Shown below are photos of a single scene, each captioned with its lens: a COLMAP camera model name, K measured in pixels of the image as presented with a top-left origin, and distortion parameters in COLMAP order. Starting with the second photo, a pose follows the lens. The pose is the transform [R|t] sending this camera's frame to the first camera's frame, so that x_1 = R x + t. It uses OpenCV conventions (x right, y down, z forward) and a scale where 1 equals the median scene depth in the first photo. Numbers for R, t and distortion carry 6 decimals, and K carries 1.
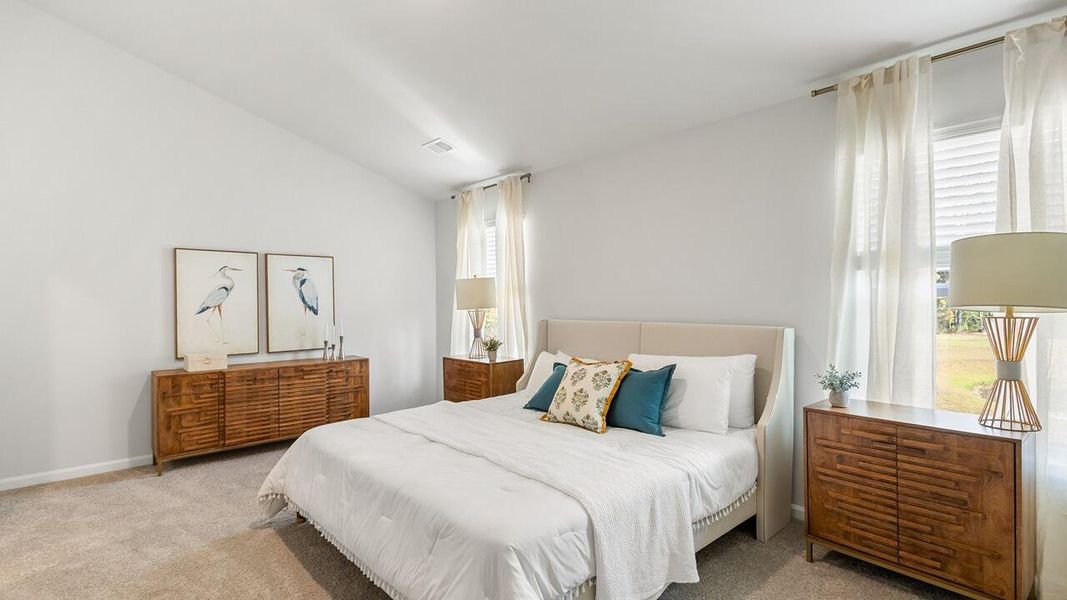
lens RADIAL K [[497.1, 0, 533.5], [0, 497.1, 300.0], [0, 0, 1]] dist [0.001908, 0.000248]
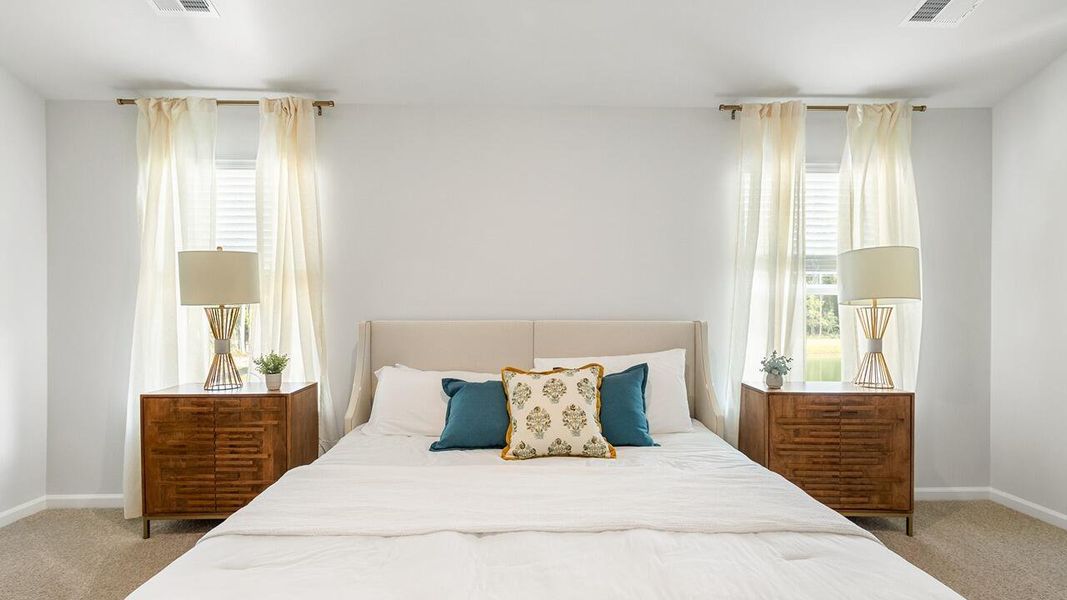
lens RADIAL K [[531.1, 0, 532.0], [0, 531.1, 297.6], [0, 0, 1]] dist [0.010975, -0.000022]
pose [[0.661798, 0.018392, 0.749456, -0.686407], [-0.007956, 0.999815, -0.017511, 0.035261], [-0.749640, 0.005626, 0.661822, 0.626664]]
